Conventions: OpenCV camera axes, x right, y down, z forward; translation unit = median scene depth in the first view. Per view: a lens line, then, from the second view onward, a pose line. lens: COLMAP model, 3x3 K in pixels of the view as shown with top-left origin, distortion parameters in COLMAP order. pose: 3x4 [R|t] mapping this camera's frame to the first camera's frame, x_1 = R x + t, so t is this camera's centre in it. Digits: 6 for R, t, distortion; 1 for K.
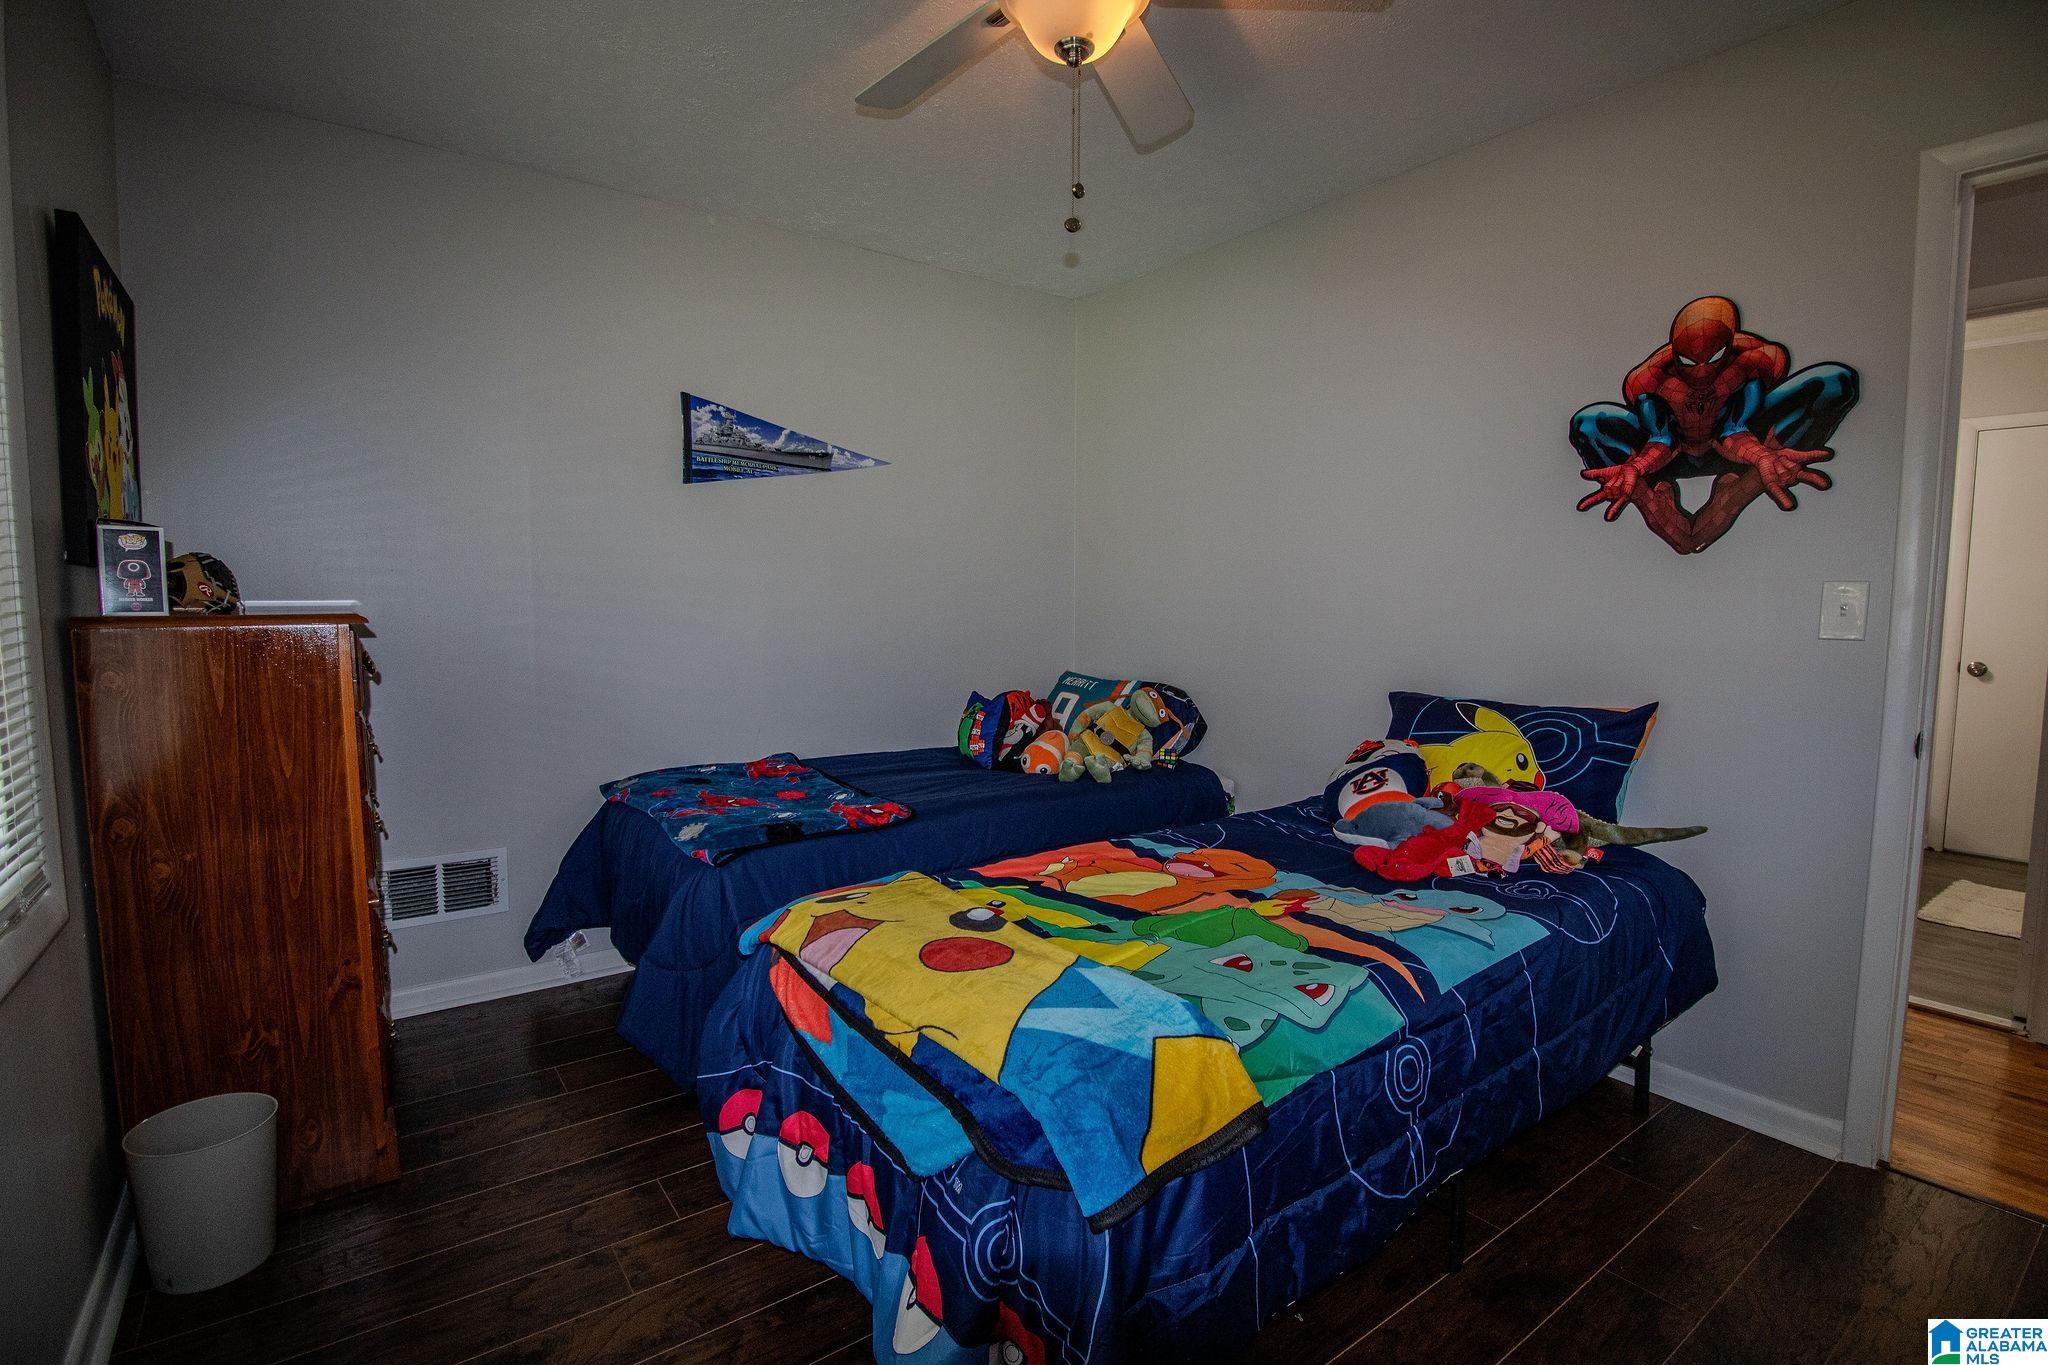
lens RADIAL K [[956.6, 0, 1031.1], [0, 956.6, 684.6], [0, 0, 1]] dist [-0.001824, -0.010015]
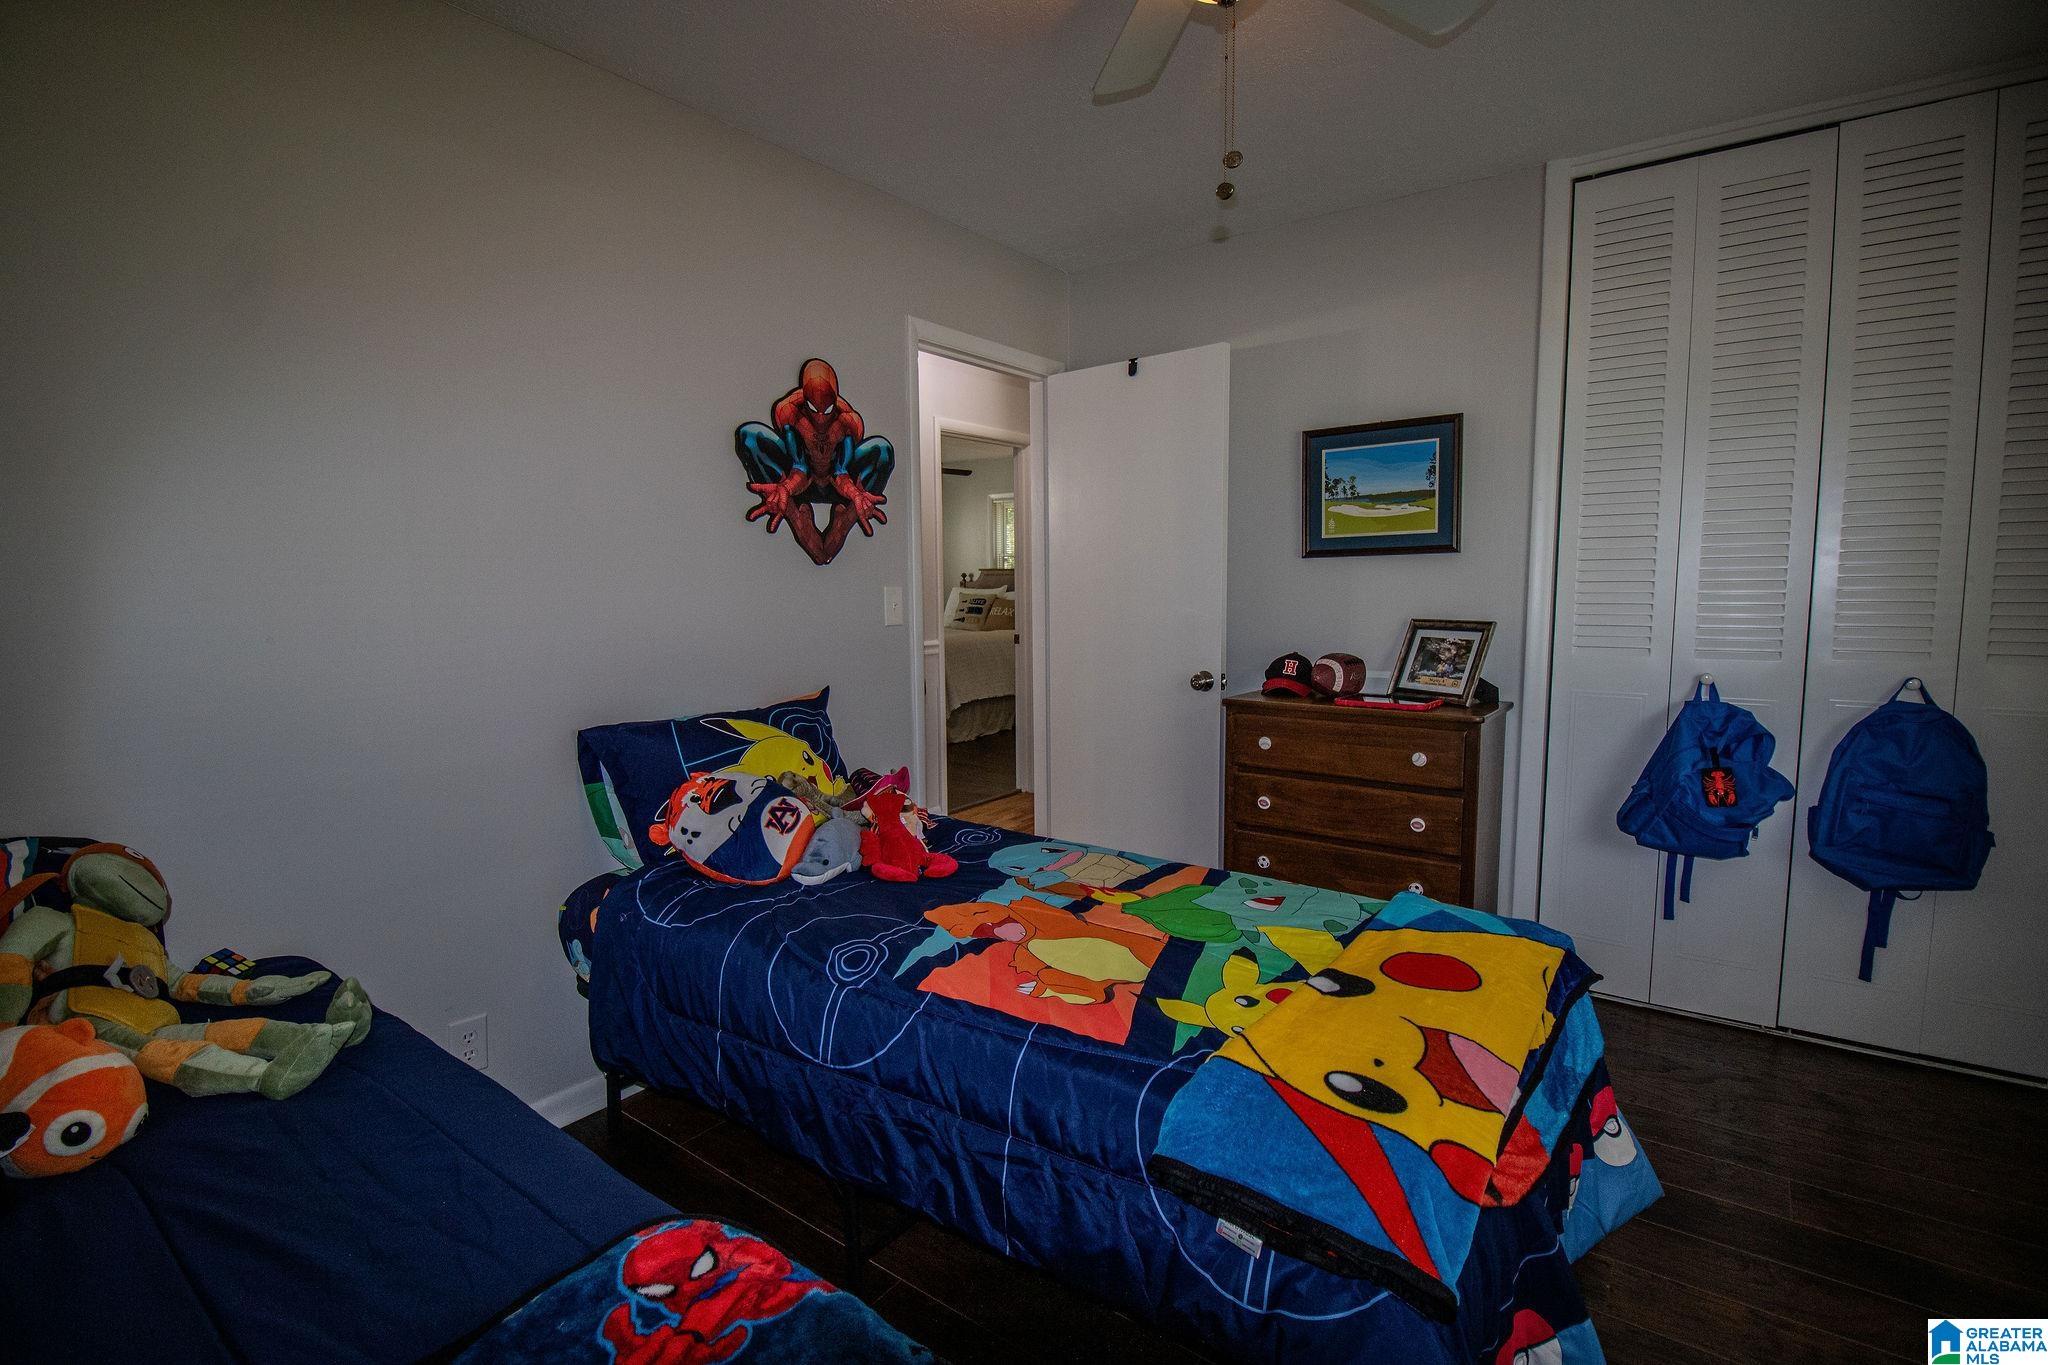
lens RADIAL K [[956.6, 0, 1019.5], [0, 956.6, 680.8], [0, 0, 1]] dist [-0.001824, -0.010015]
pose [[-0.292379, -0.108337, 0.950146, -0.588418], [0.090262, 0.986000, 0.140200, -0.139456], [-0.952033, 0.126754, -0.278507, 1.119612]]
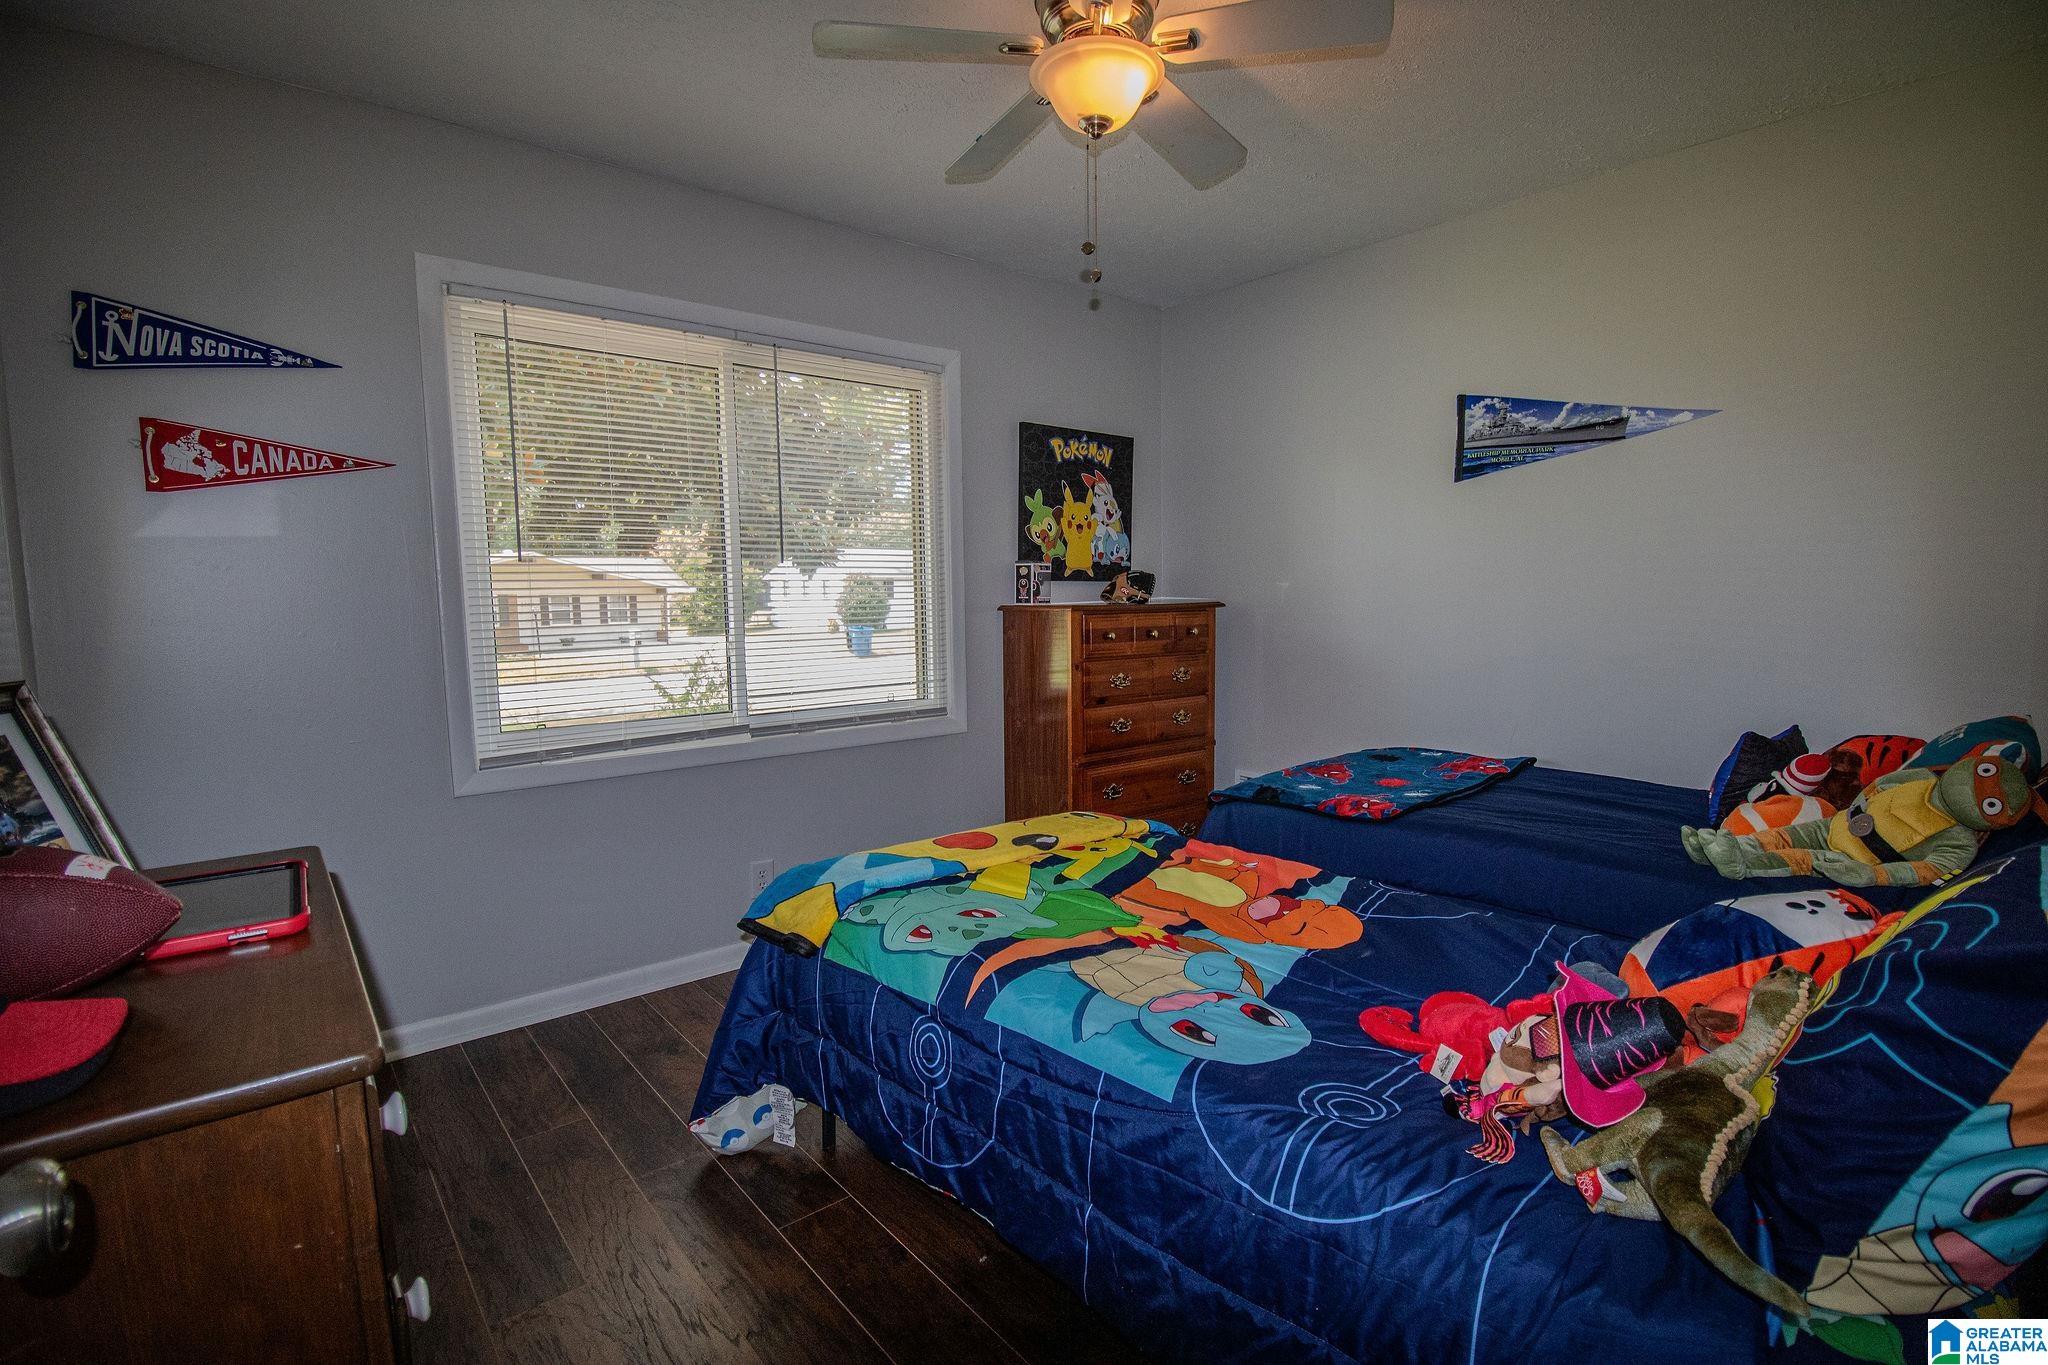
lens RADIAL K [[956.6, 0, 1028.4], [0, 956.6, 680.7], [0, 0, 1]] dist [-0.001824, -0.010015]
pose [[0.061571, 0.090544, -0.993987, 0.935828], [-0.073904, 0.993557, 0.085927, -0.067434], [0.995363, 0.068169, 0.067866, 0.660467]]
